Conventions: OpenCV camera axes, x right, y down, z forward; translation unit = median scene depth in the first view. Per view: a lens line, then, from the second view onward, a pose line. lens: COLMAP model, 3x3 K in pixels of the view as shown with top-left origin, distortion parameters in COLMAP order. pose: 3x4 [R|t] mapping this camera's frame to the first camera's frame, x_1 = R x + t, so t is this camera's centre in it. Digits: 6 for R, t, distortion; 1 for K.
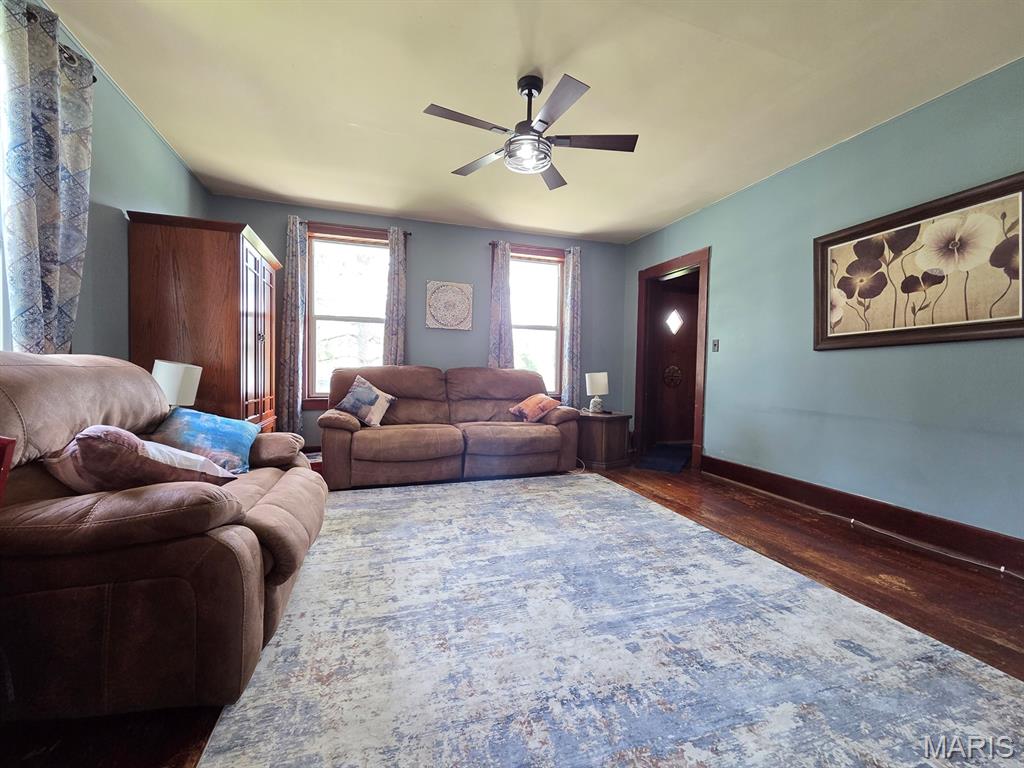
lens RADIAL K [[419.4, 0, 512.1], [0, 419.4, 383.5], [0, 0, 1]] dist [0.002960, -0.000252]
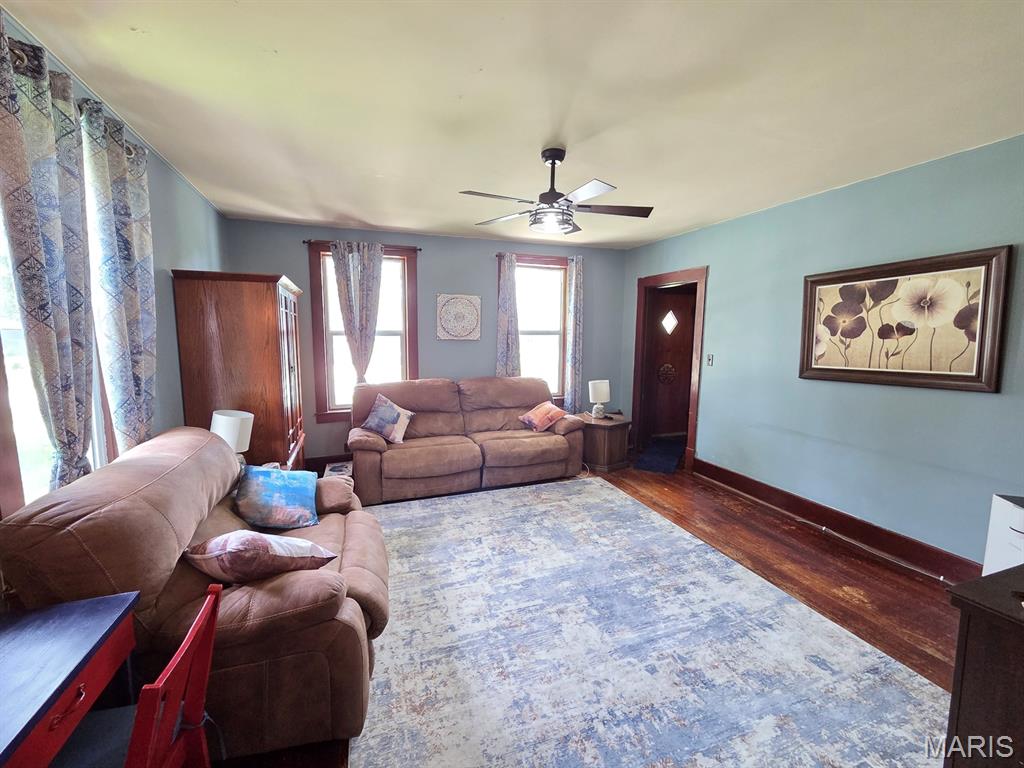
lens RADIAL K [[419.4, 0, 512.0], [0, 419.4, 383.2], [0, 0, 1]] dist [0.002960, -0.000252]
pose [[0.999396, -0.013192, 0.032140, -0.113233], [0.010203, 0.995757, 0.091456, -0.247244], [-0.033210, -0.091073, 0.995290, -0.122750]]
